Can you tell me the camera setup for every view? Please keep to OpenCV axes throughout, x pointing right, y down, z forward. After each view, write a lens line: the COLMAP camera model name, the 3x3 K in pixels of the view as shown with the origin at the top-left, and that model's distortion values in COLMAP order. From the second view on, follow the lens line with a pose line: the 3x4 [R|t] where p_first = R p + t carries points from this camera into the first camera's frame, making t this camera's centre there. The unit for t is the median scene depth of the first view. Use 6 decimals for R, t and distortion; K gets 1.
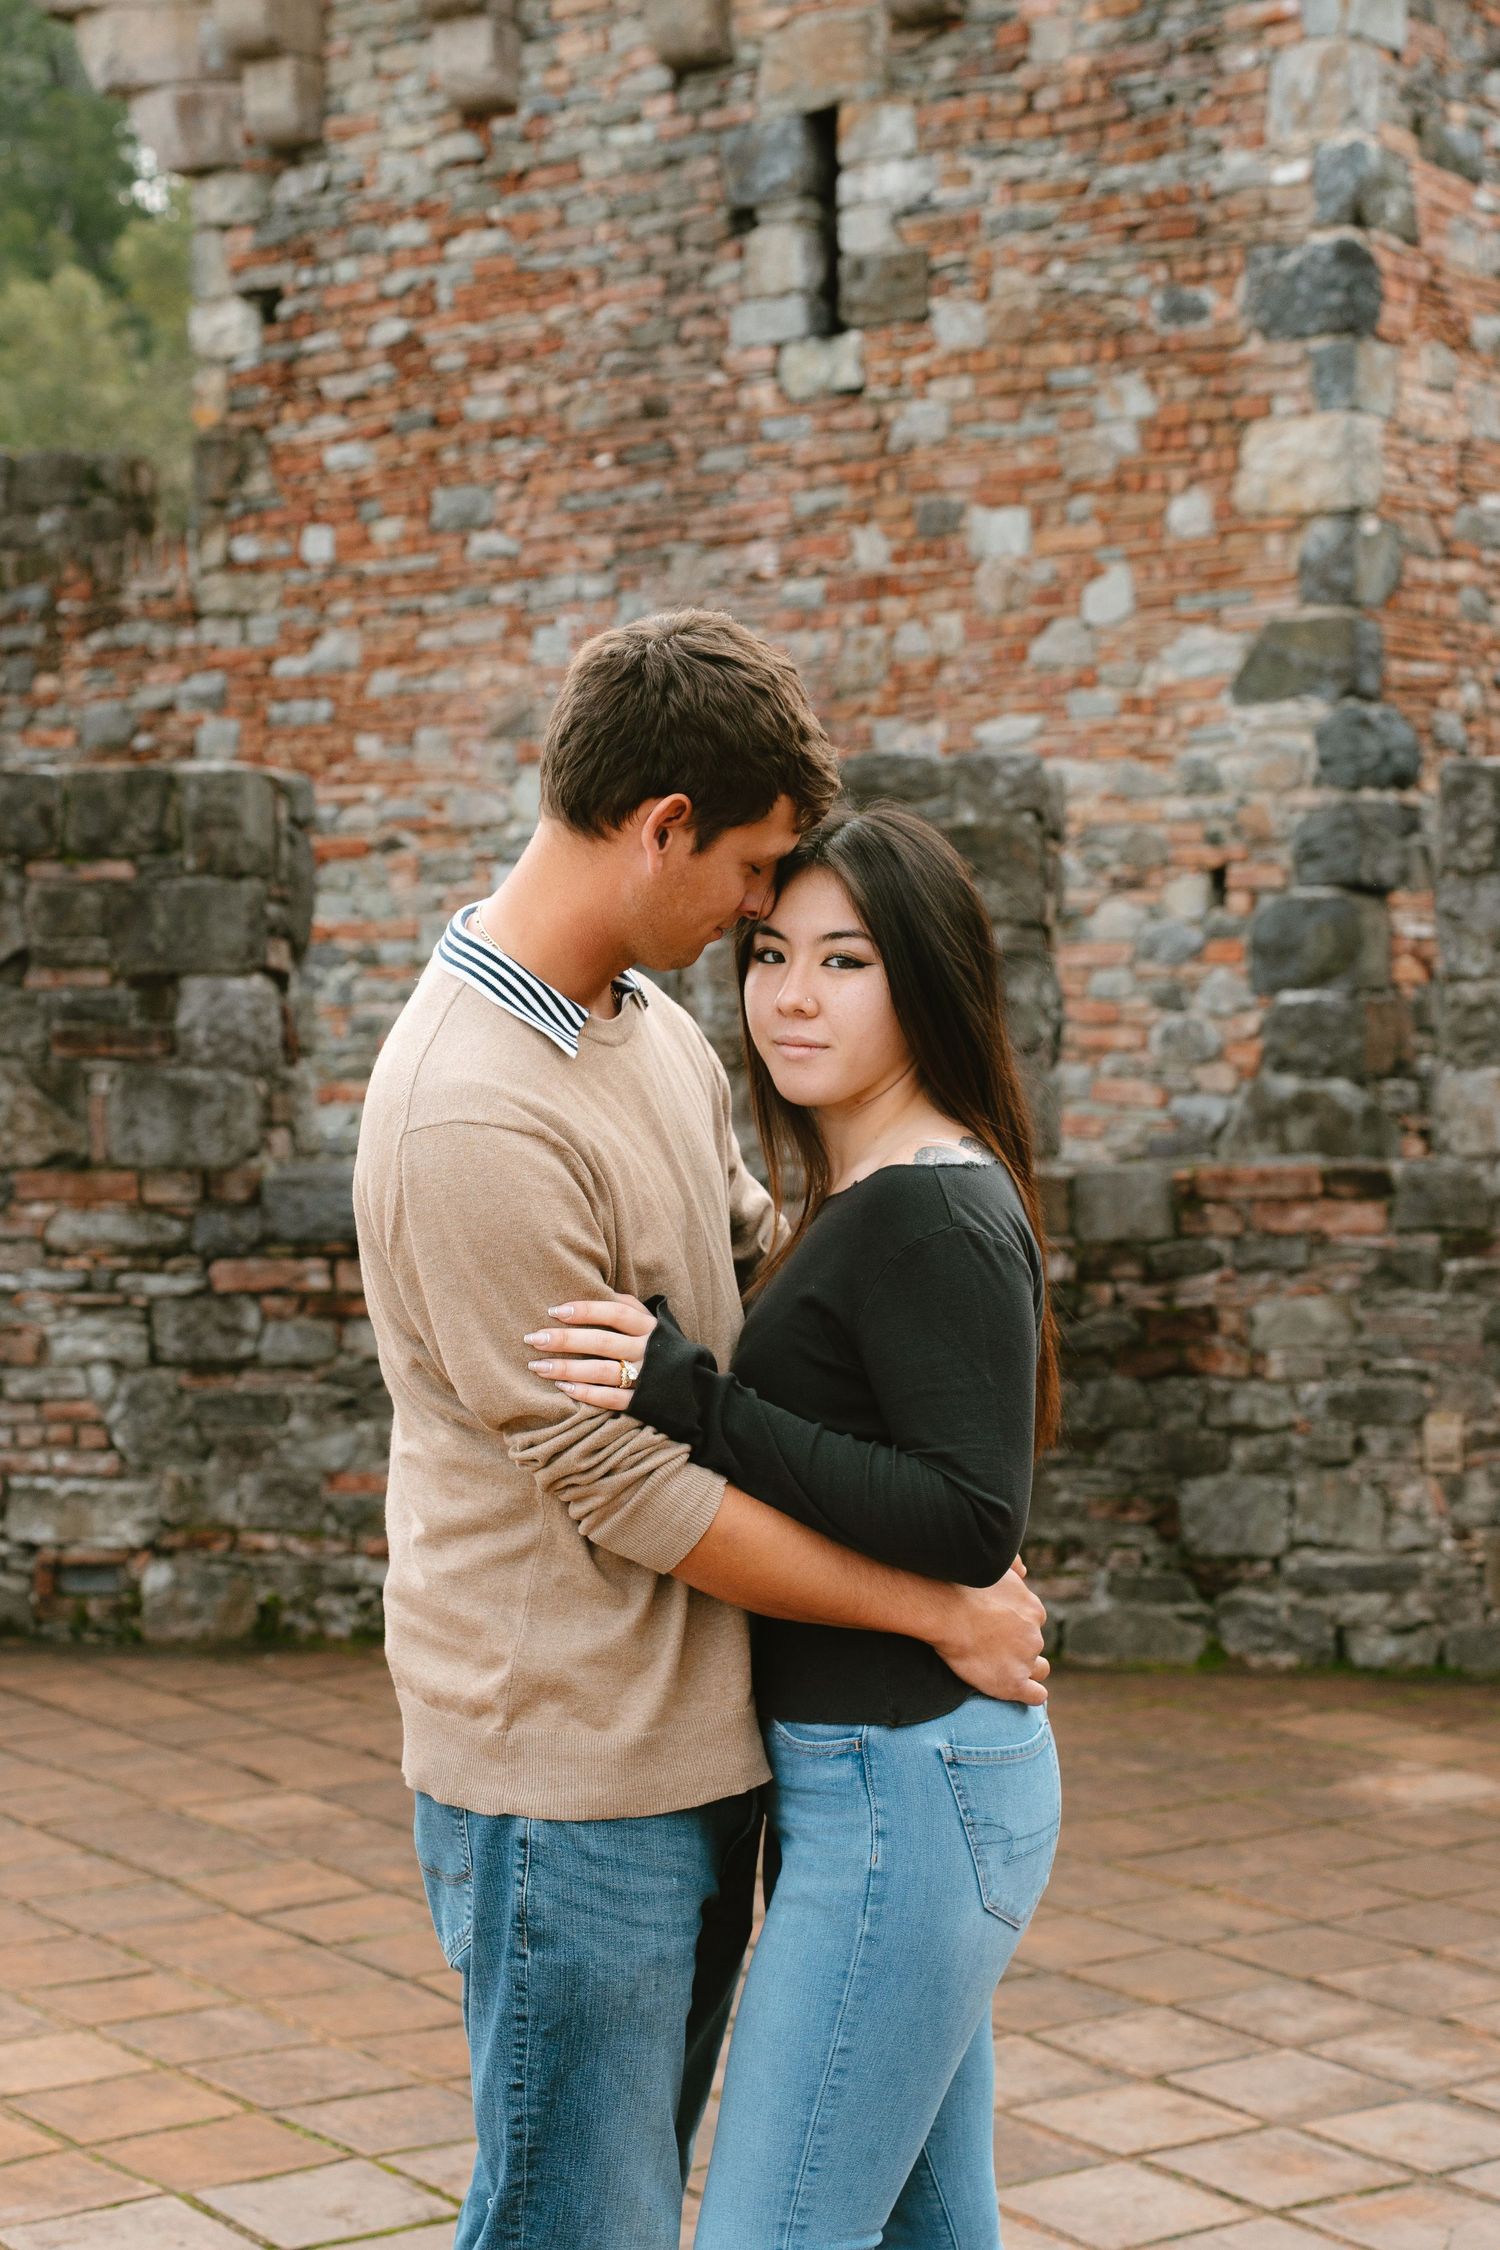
lens RADIAL K [[4342.6, 0, 750.0], [0, 4342.6, 1125.0], [0, 0, 1]] dist [-0.016190, 0.123995]
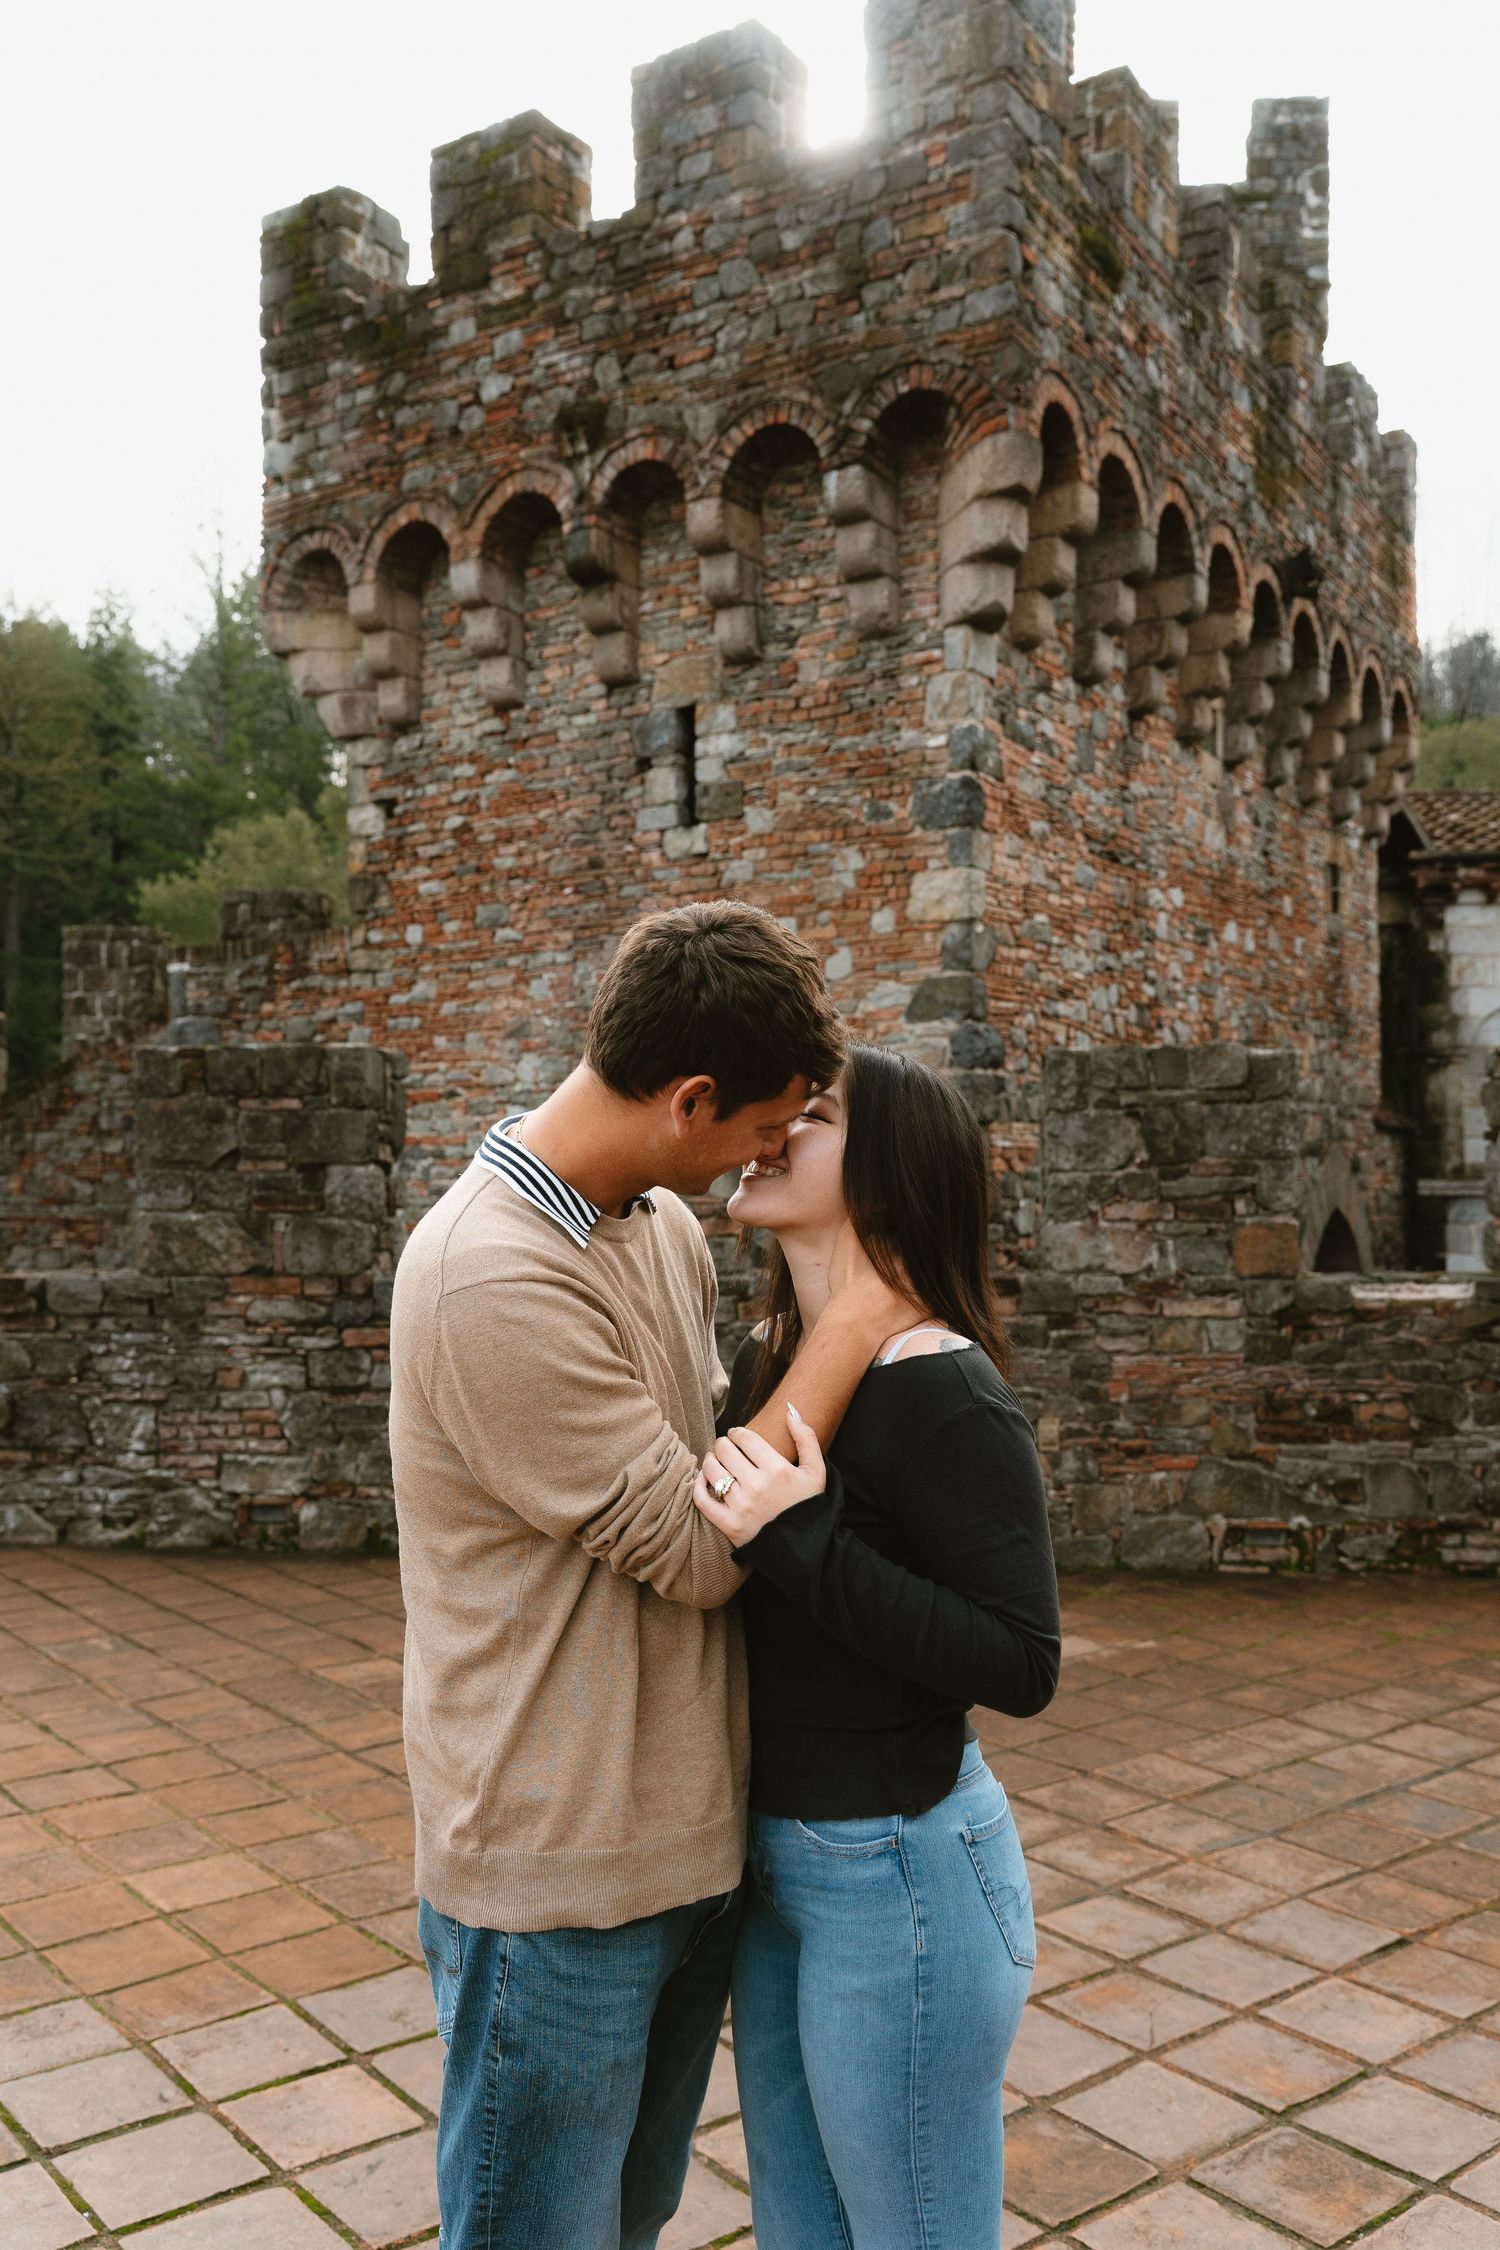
lens RADIAL K [[1969.8, 0, 750.0], [0, 1969.8, 1125.0], [0, 0, 1]] dist [0.006095, 0.003074]
pose [[0.997772, 0.007566, 0.066288, -0.011562], [-0.003979, 0.998529, -0.054081, -0.006520], [-0.066599, 0.053697, 0.996334, 0.159521]]
